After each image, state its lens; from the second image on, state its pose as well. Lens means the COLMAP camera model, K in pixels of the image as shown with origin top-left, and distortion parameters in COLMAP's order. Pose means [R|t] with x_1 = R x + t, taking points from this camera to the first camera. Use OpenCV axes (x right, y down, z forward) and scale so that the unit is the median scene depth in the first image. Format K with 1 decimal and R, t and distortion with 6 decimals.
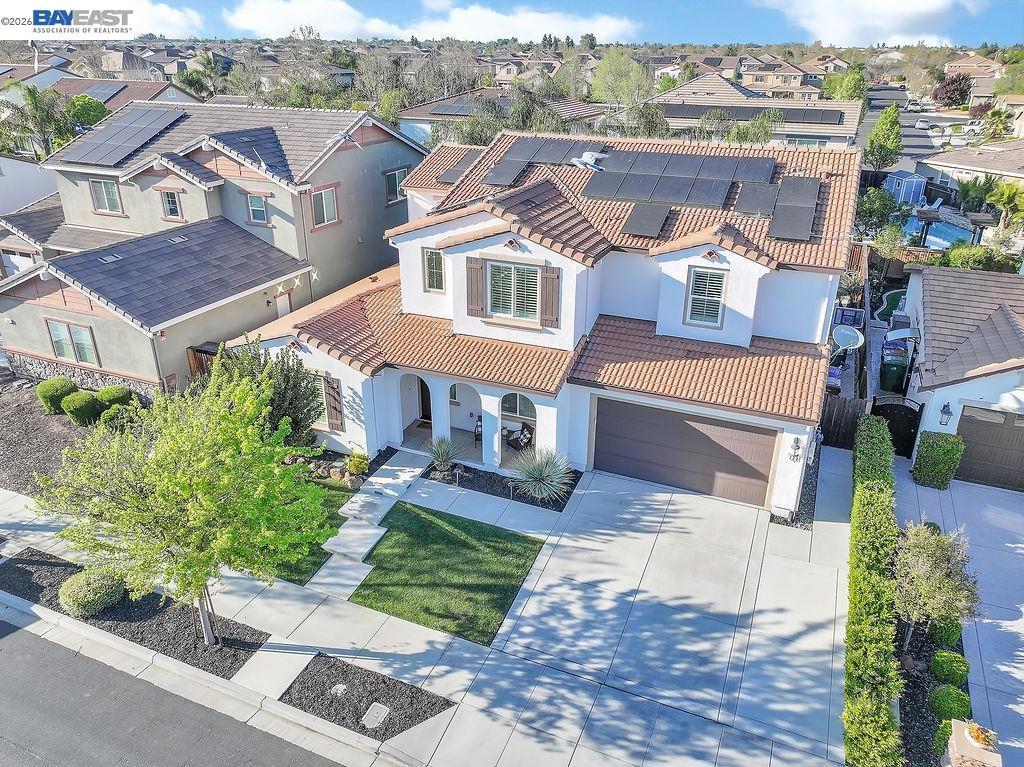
lens RADIAL K [[730.1, 0, 508.2], [0, 730.1, 380.6], [0, 0, 1]] dist [0.001762, 0.001979]
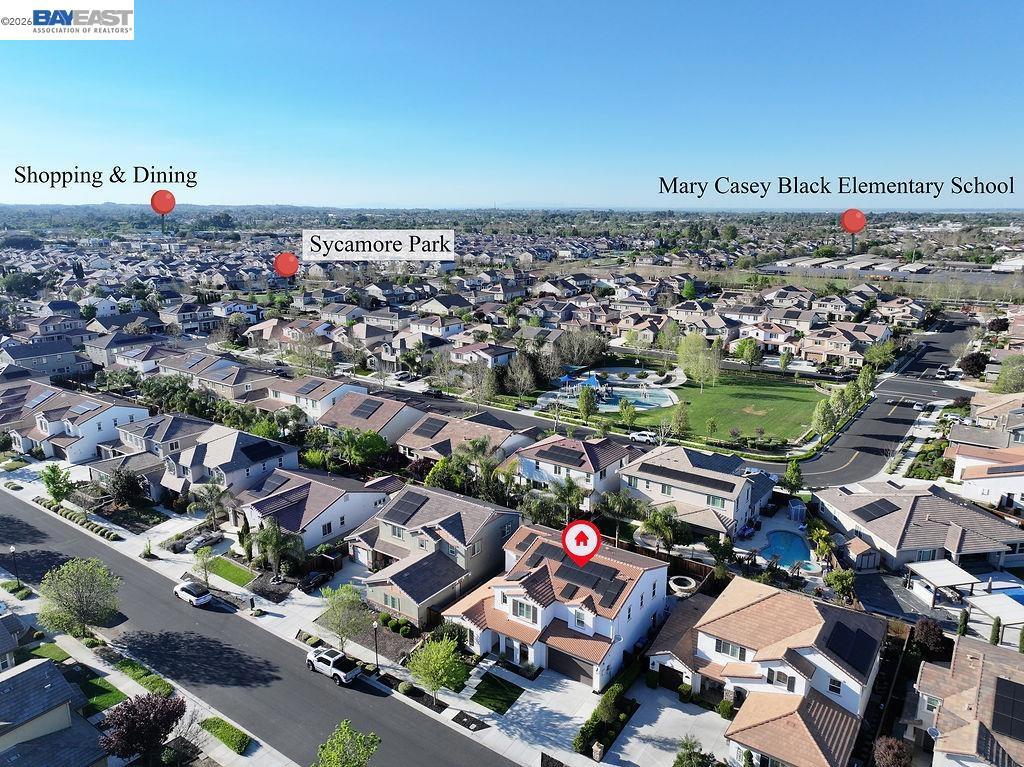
lens RADIAL K [[712.8, 0, 512.0], [0, 712.8, 383.5], [0, 0, 1]] dist [0.004051, 0.001293]
pose [[0.977903, 0.043314, -0.204523, 0.639757], [-0.080666, 0.980719, -0.178000, -0.621963], [0.192870, 0.190565, 0.962542, -2.656623]]
